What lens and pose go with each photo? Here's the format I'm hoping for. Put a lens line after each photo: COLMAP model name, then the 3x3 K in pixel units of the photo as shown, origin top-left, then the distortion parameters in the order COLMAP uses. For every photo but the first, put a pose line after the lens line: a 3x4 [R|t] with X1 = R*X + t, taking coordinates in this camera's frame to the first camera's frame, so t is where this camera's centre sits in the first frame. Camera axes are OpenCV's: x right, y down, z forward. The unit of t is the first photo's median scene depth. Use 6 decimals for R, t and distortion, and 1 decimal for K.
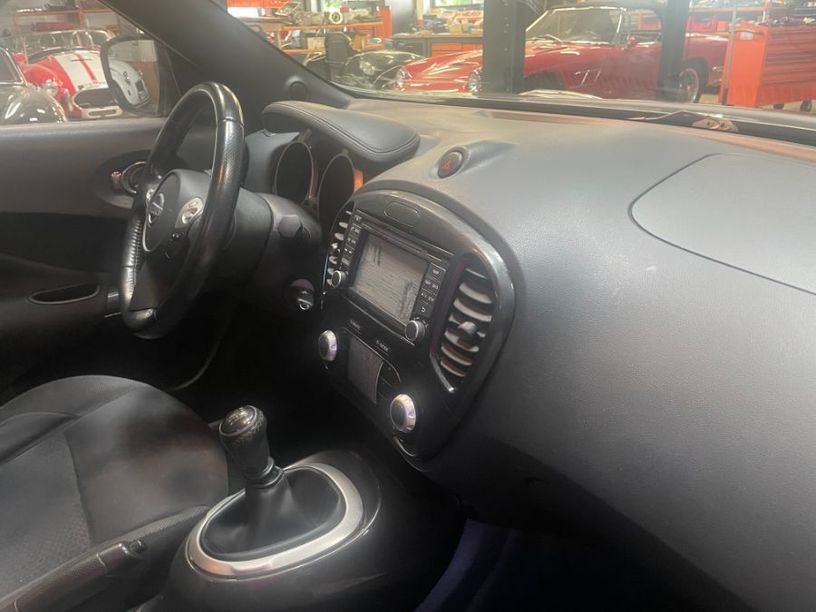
lens RADIAL K [[627.8, 0, 404.7], [0, 627.8, 301.6], [0, 0, 1]] dist [0.107248, -0.146999]
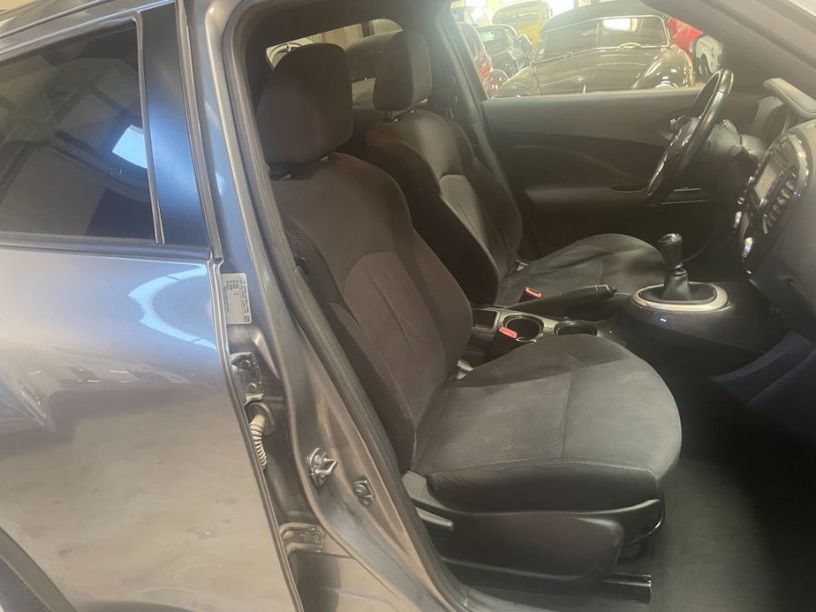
lens RADIAL K [[625.2, 0, 392.2], [0, 625.2, 301.9], [0, 0, 1]] dist [0.105763, -0.142367]
pose [[0.609109, 0.261615, -0.748695, 0.522147], [-0.208244, 0.963661, 0.167311, 0.146500], [0.765259, 0.054000, 0.641454, -0.674730]]
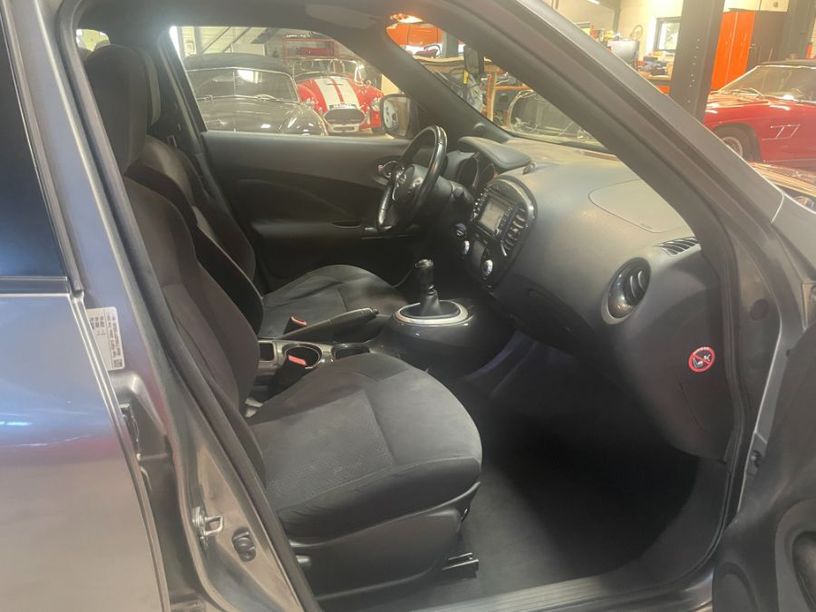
lens RADIAL K [[627.8, 0, 404.7], [0, 627.8, 301.6], [0, 0, 1]] dist [0.107248, -0.146999]
pose [[0.946575, 0.159359, -0.280357, 0.243950], [-0.170685, 0.985191, -0.016290, 0.246721], [0.273609, 0.063272, 0.959758, -0.875242]]
